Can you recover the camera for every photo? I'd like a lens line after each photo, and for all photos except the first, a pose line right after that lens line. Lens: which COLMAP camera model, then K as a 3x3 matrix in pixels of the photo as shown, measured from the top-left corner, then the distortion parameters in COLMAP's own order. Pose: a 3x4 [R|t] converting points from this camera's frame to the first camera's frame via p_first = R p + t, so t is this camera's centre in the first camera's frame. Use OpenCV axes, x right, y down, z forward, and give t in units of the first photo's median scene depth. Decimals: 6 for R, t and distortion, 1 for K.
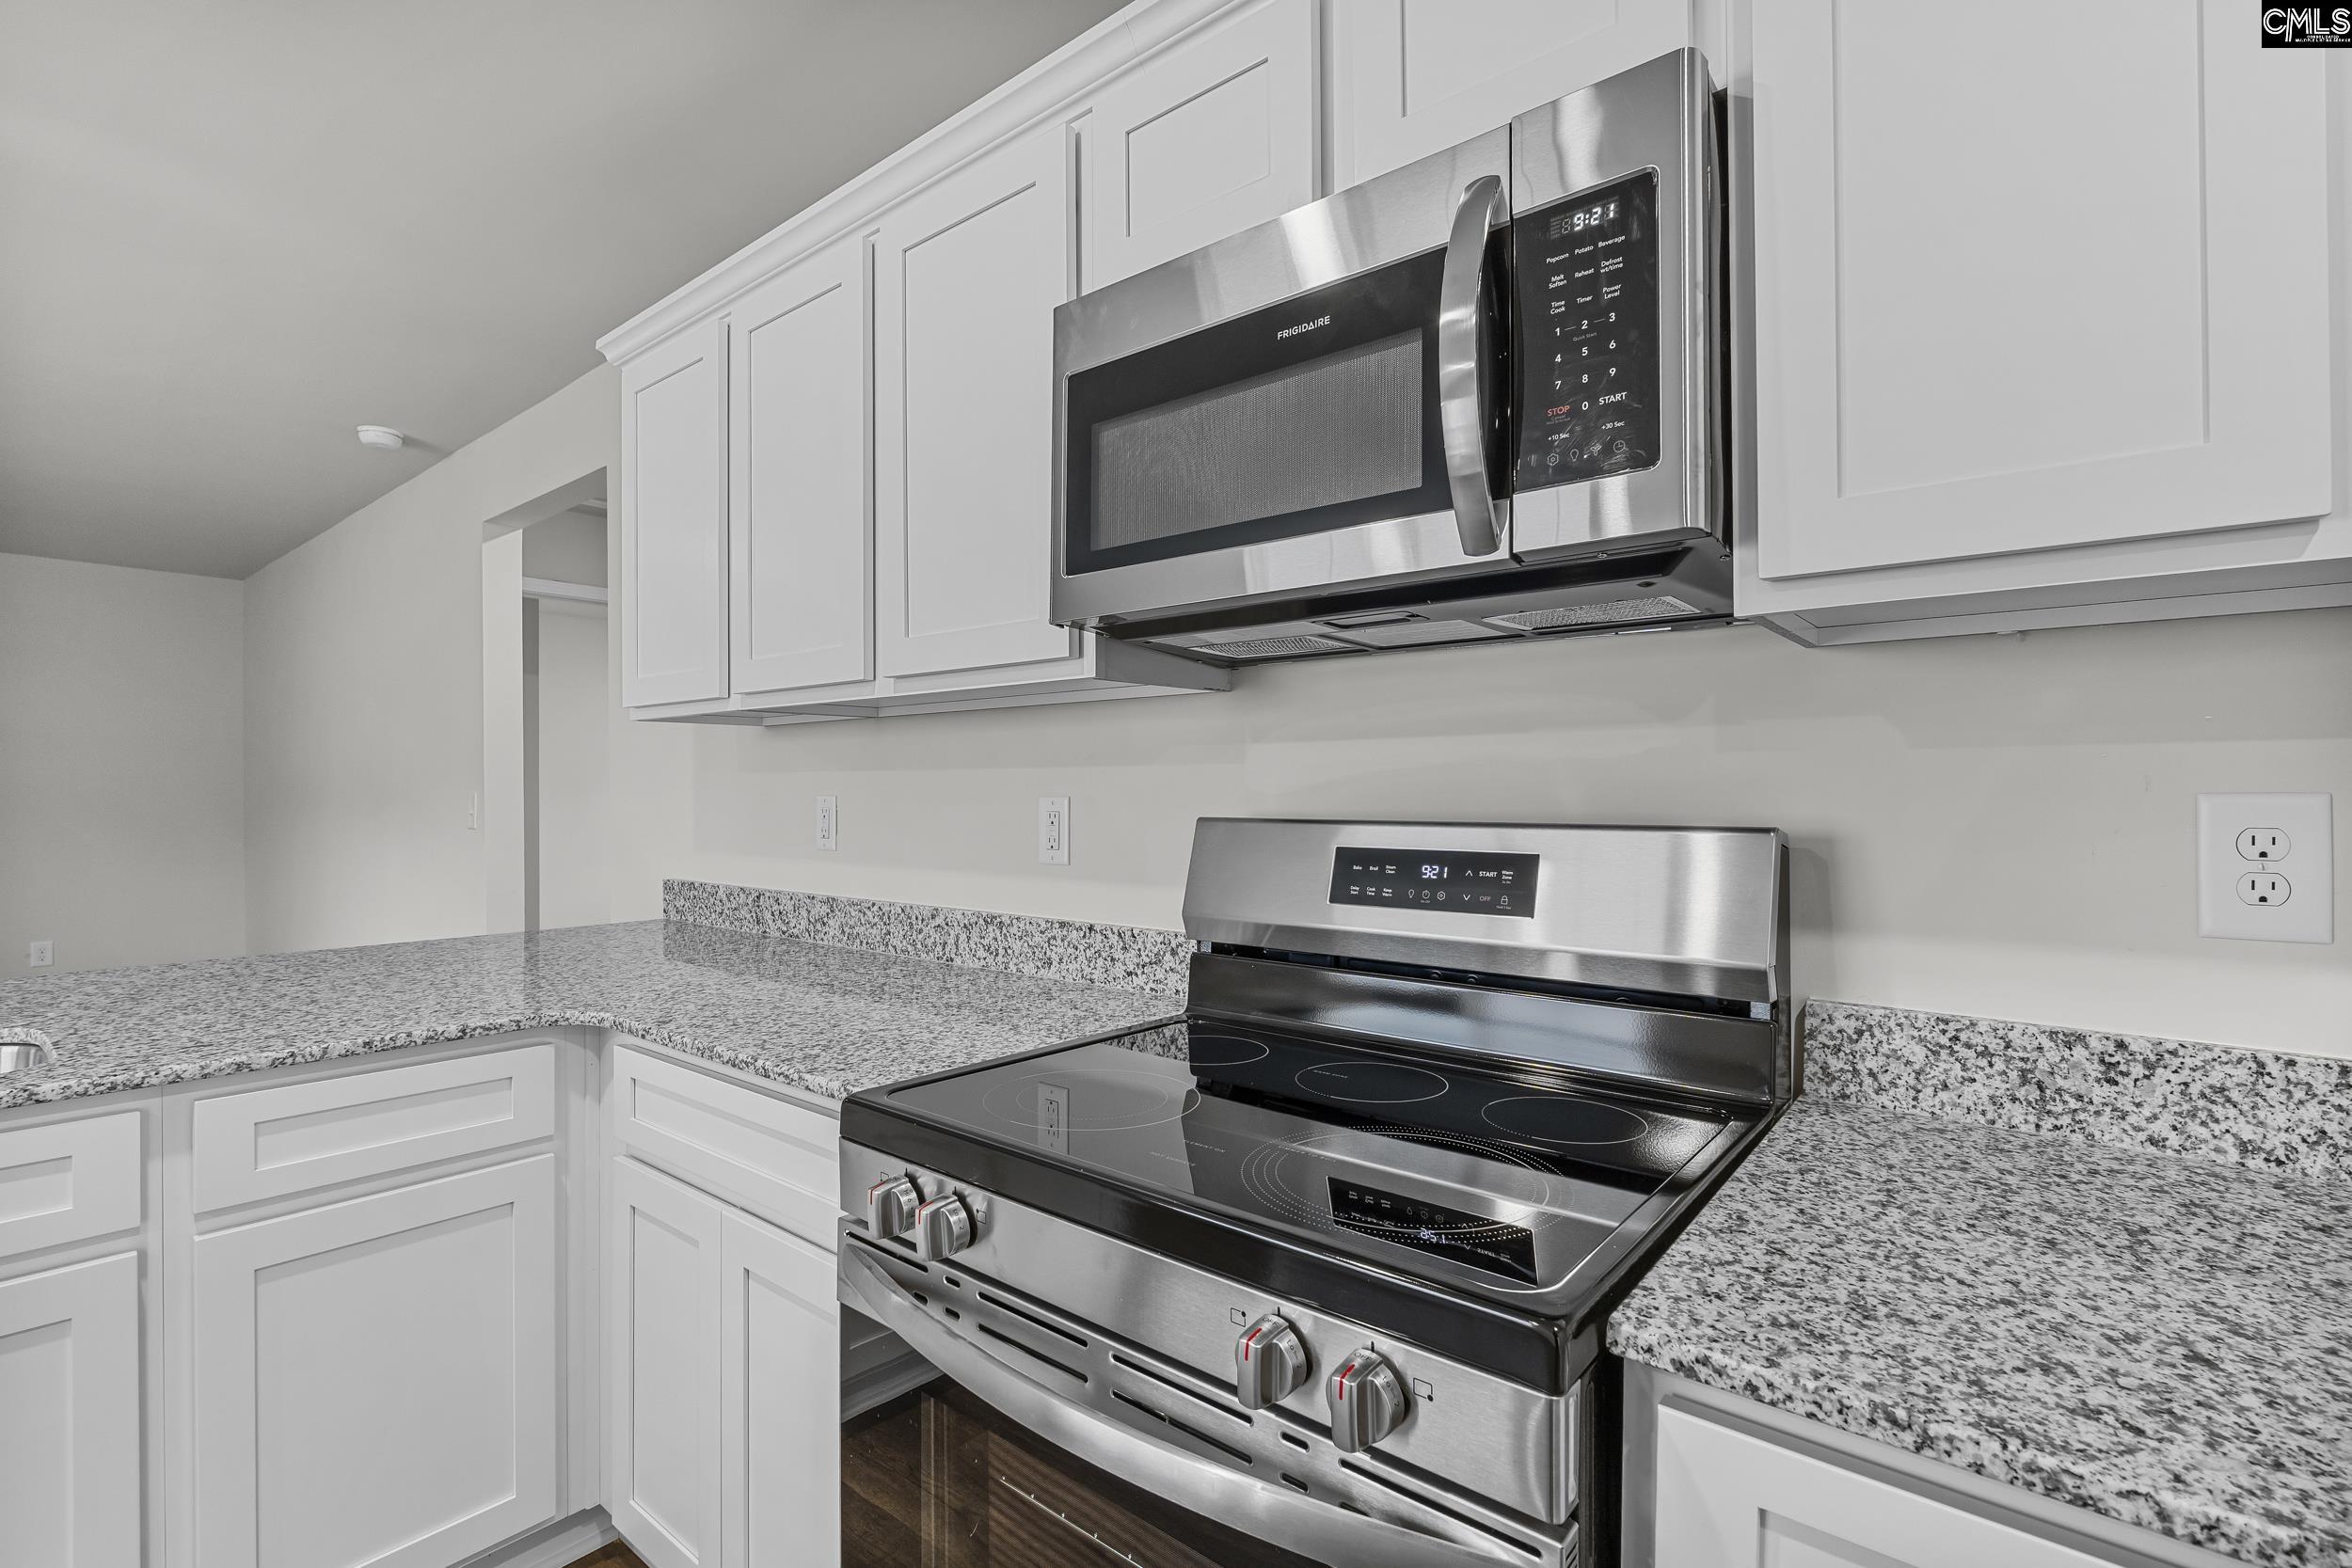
lens RADIAL K [[1078.7, 0, 1175.0], [0, 1078.7, 790.0], [0, 0, 1]] dist [-0.010161, -0.001191]
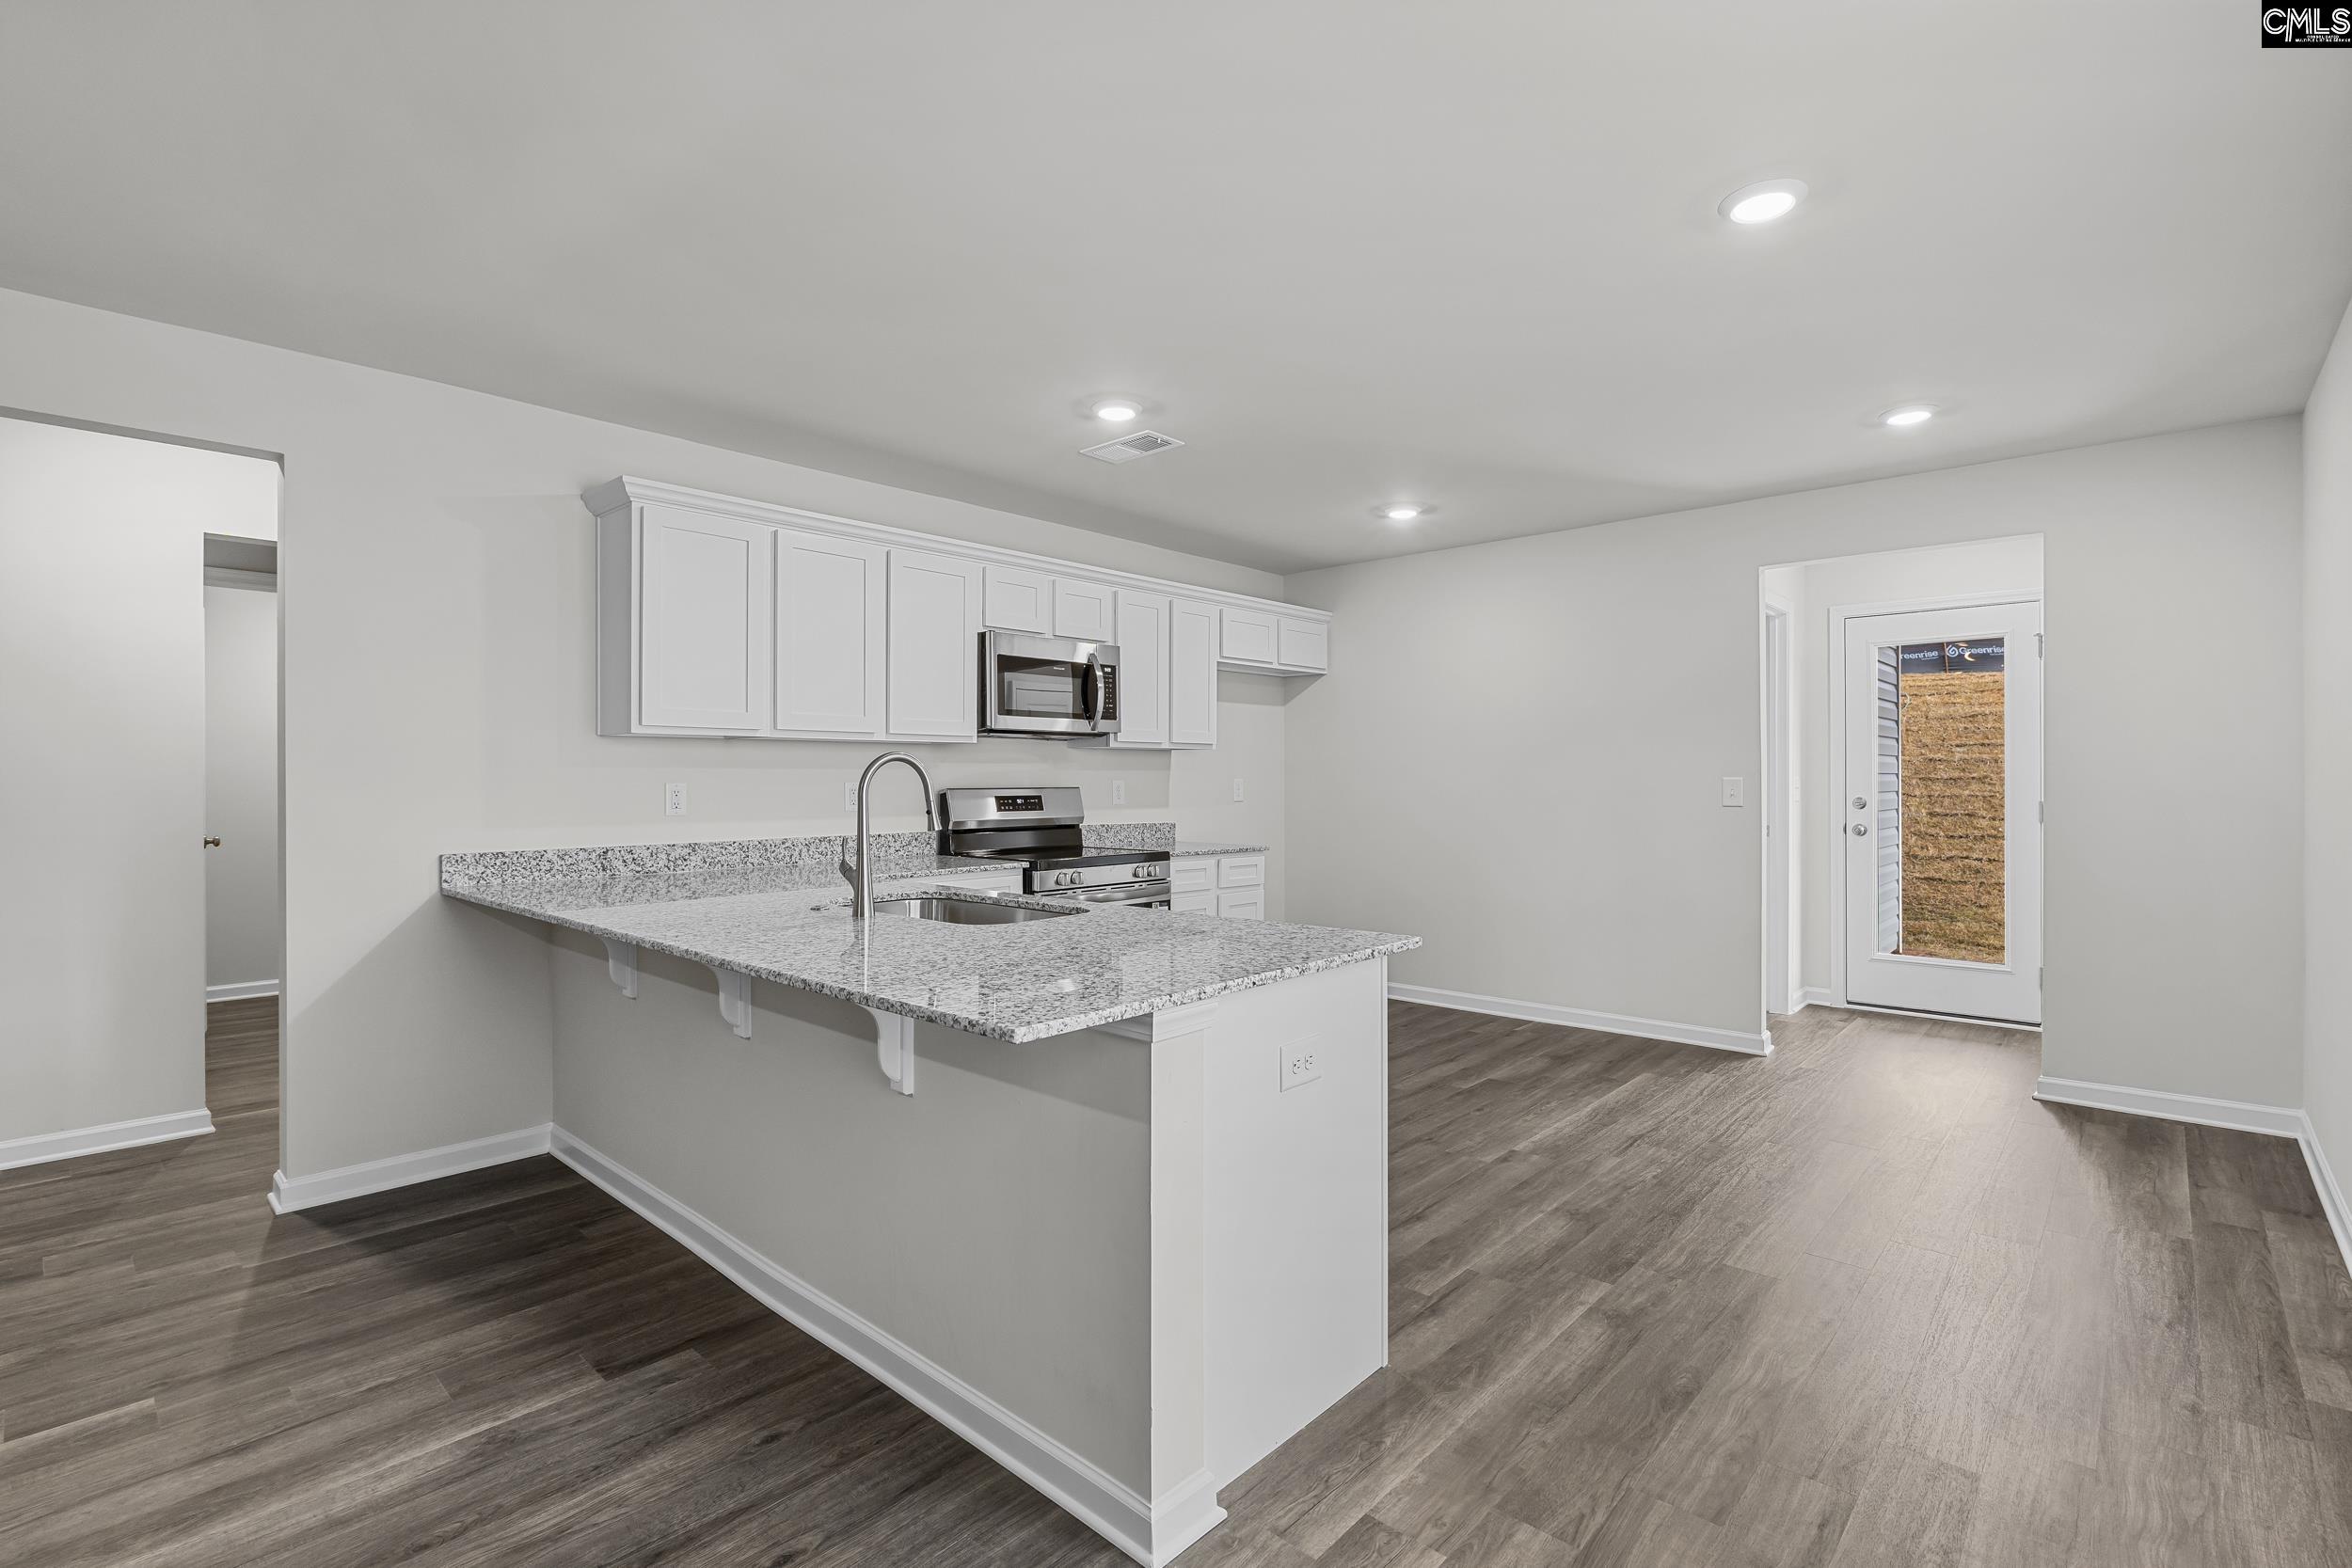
lens RADIAL K [[1078.7, 0, 1172.2], [0, 1078.7, 779.8], [0, 0, 1]] dist [-0.010161, -0.001191]
pose [[0.049573, 0.000381, 0.998770, -3.532226], [0.001892, 0.999998, -0.000476, 0.005034], [-0.998769, 0.001913, 0.049573, 0.302258]]
